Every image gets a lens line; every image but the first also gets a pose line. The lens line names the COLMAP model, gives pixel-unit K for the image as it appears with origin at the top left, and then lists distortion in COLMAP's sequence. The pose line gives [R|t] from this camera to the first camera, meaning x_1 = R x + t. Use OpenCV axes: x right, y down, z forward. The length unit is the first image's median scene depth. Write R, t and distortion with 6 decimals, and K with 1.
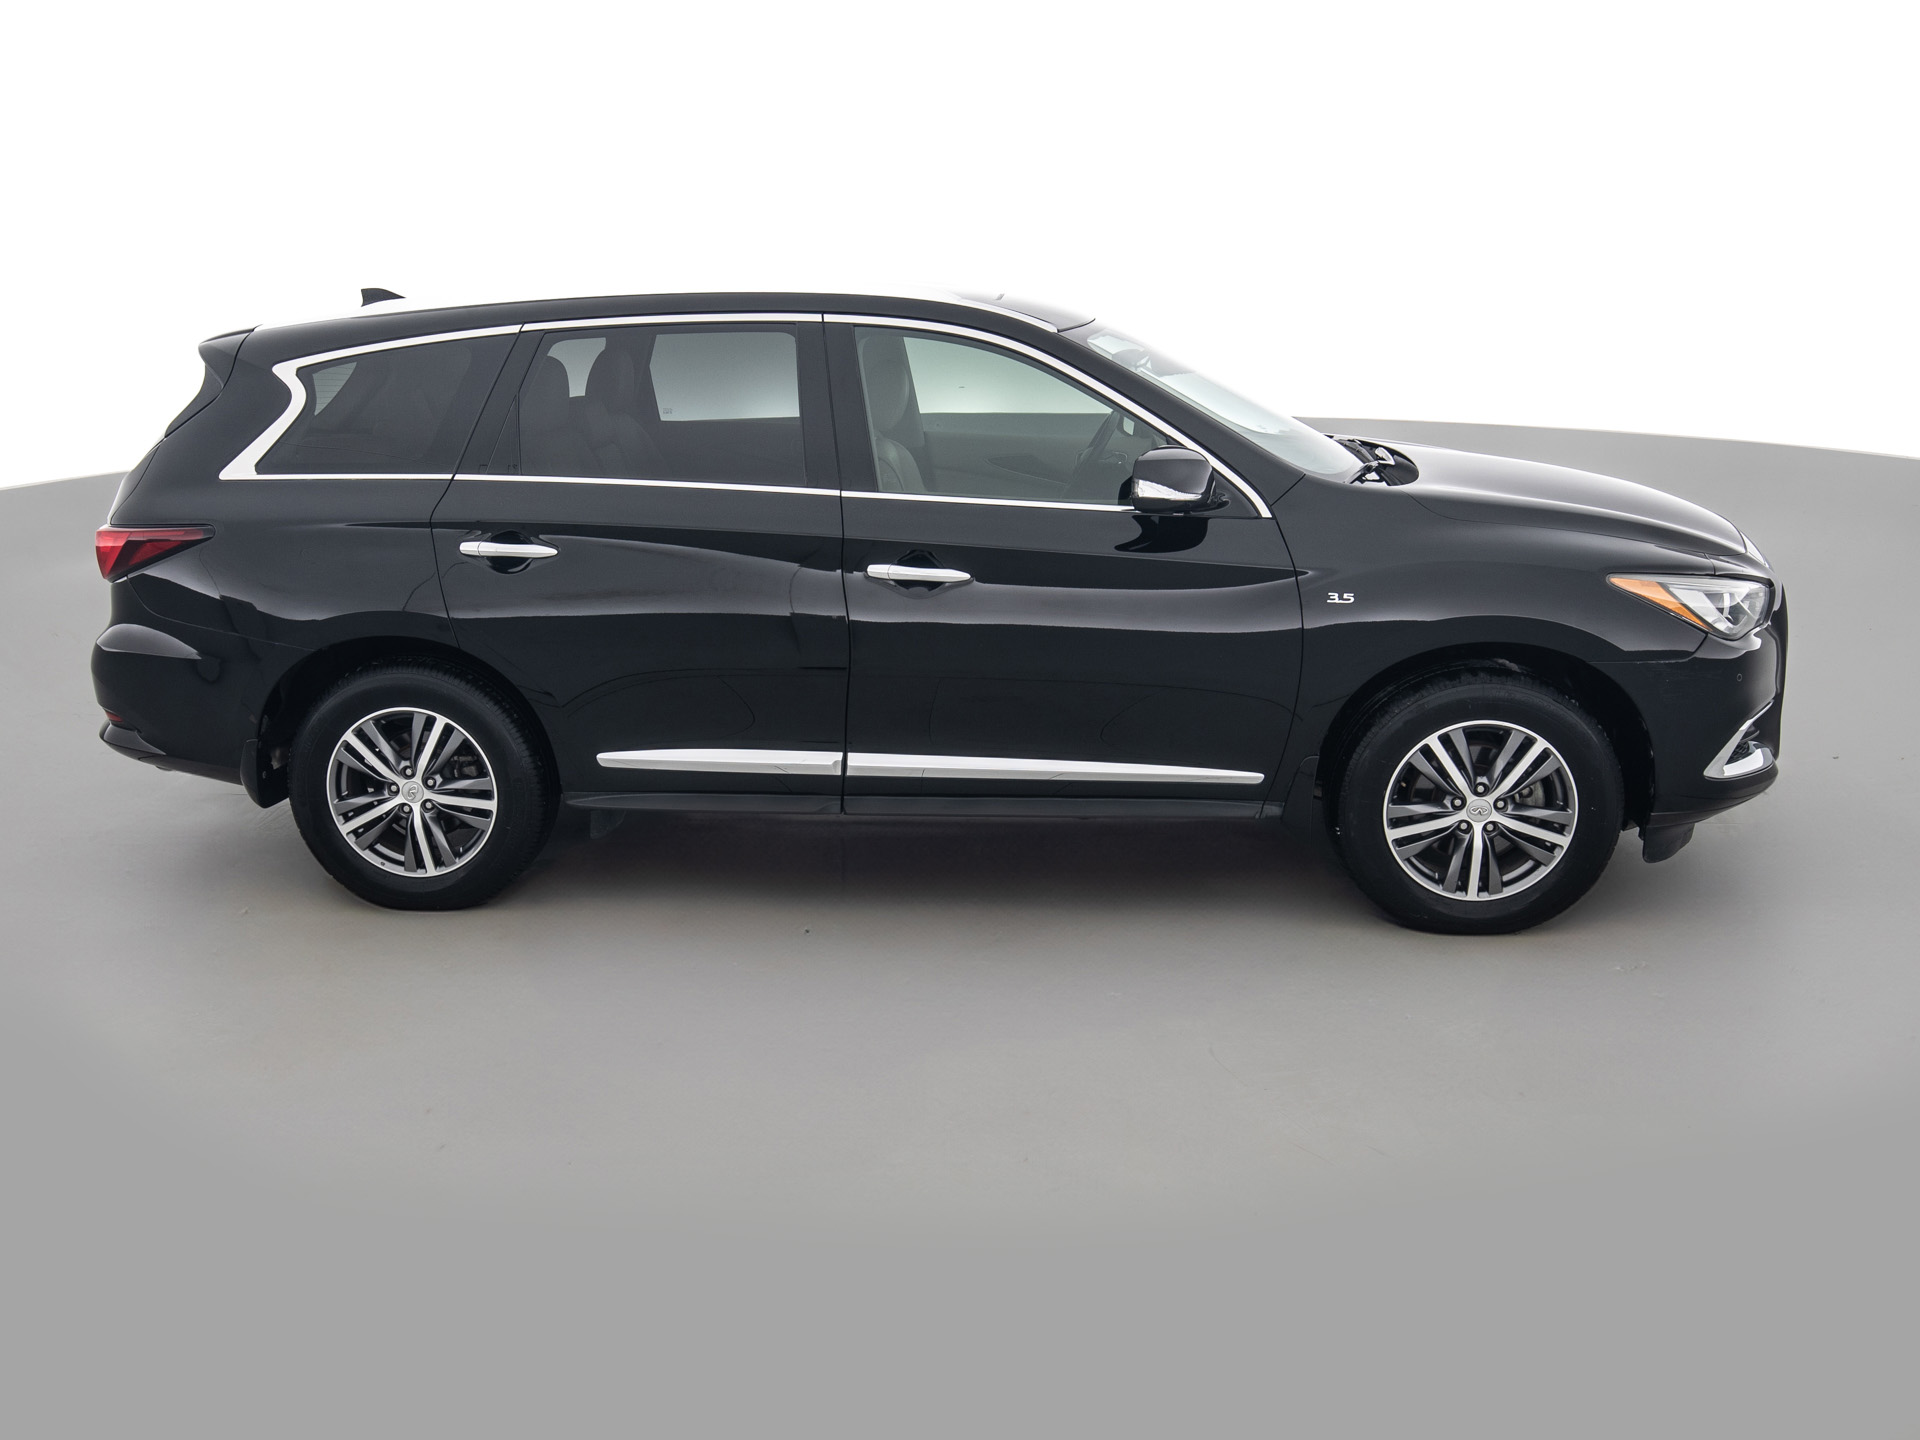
lens RADIAL K [[1592.5, 0, 960.0], [0, 1592.5, 720.0], [0, 0, 1]] dist [-0.010260, -0.096055]
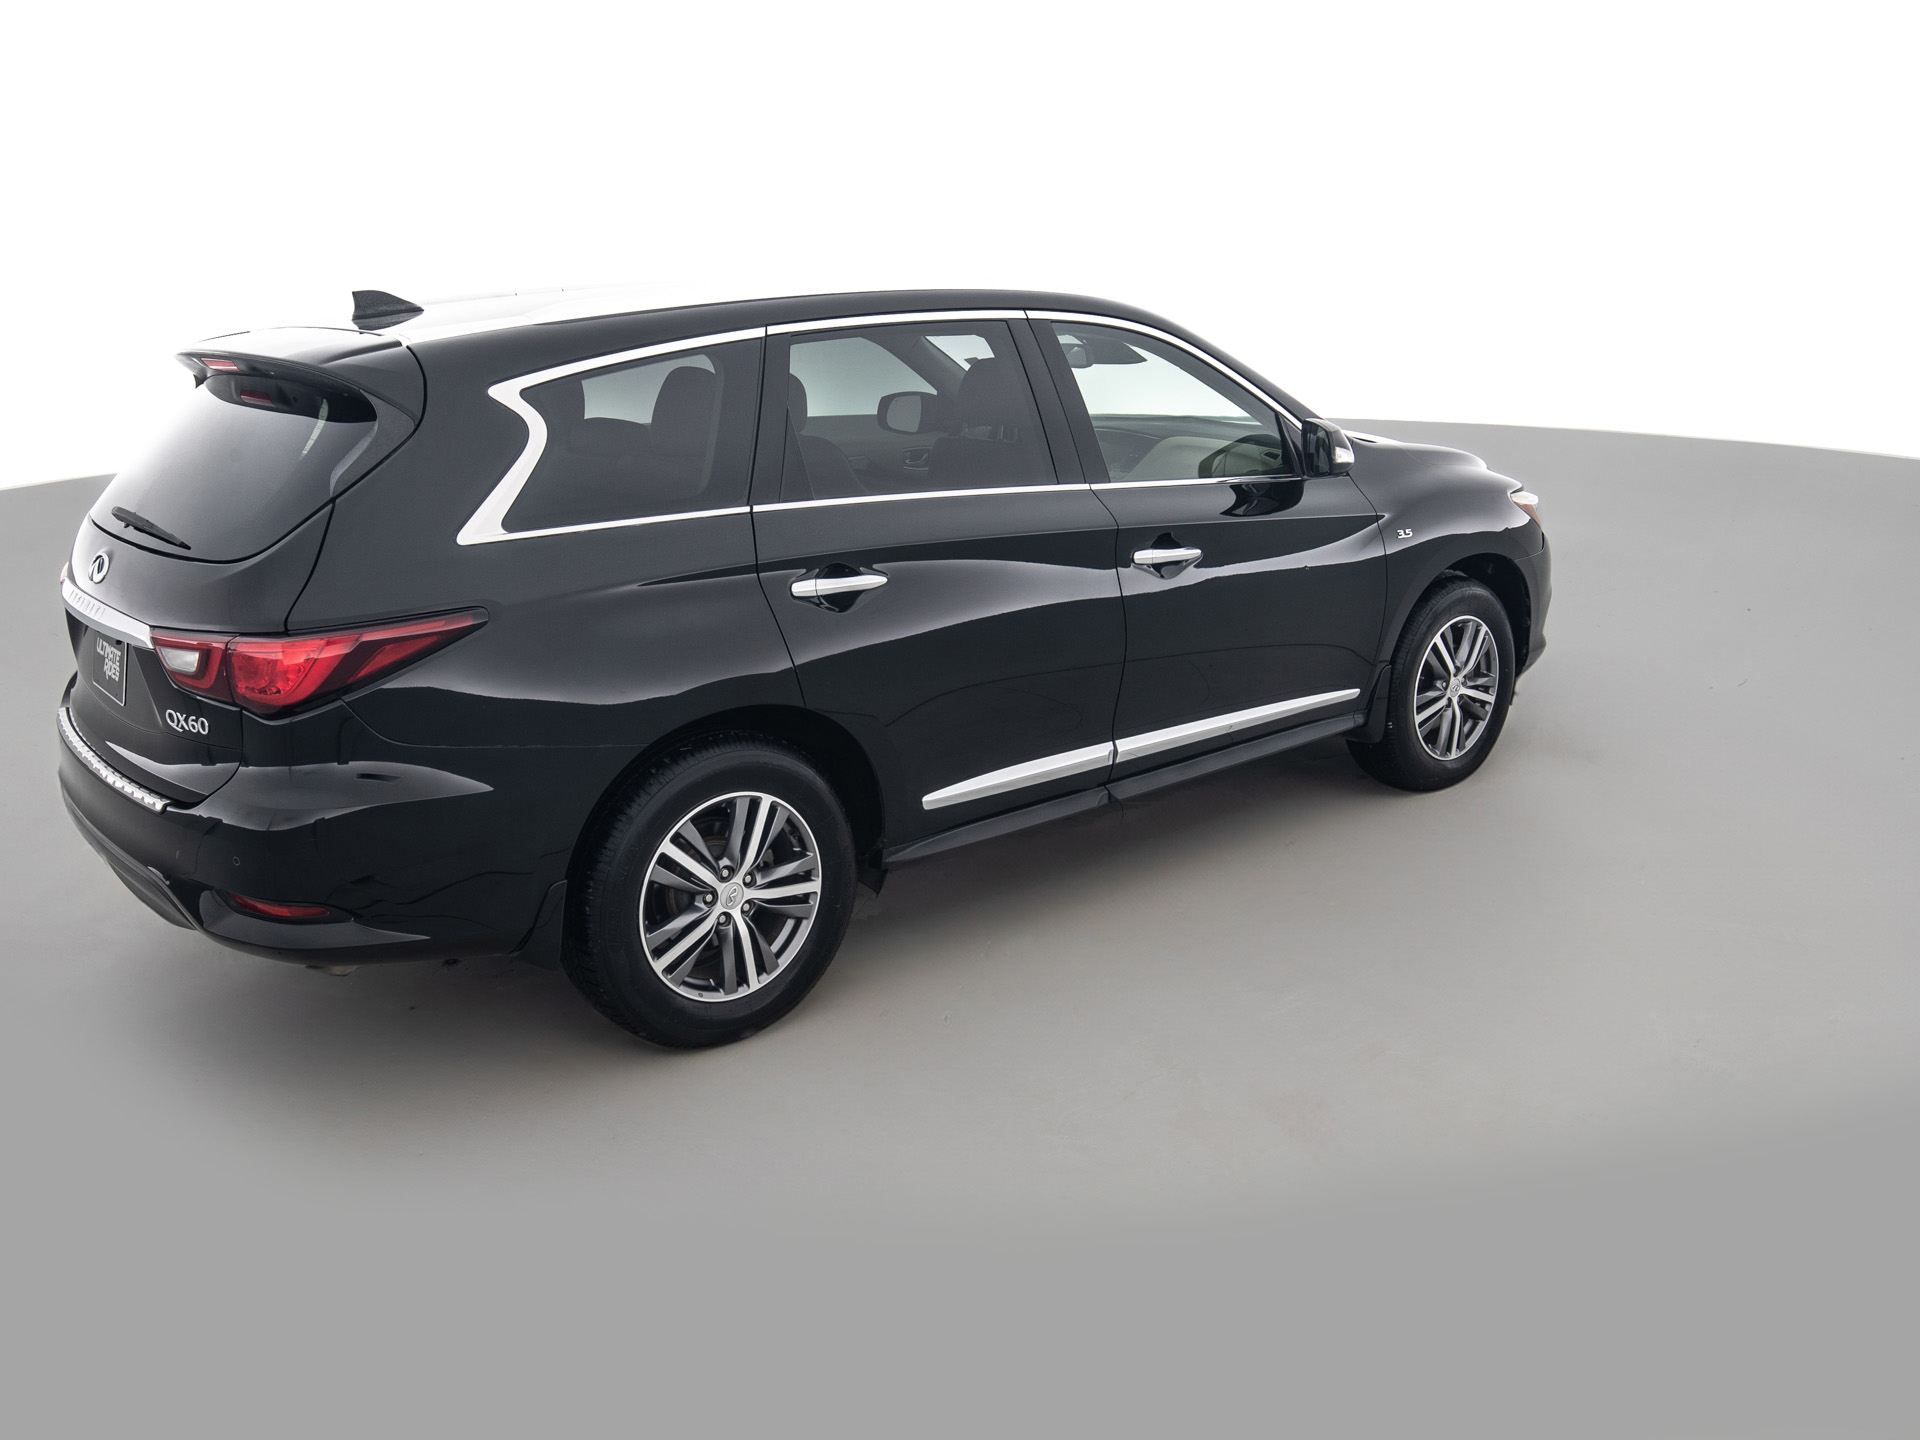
lens RADIAL K [[1592.5, 0, 960.0], [0, 1592.5, 720.0], [0, 0, 1]] dist [-0.010260, -0.096055]
pose [[0.722744, -0.185773, 0.665679, -0.811179], [0.190463, 0.979436, 0.066545, -0.078220], [-0.664353, 0.078692, 0.743265, 0.307539]]
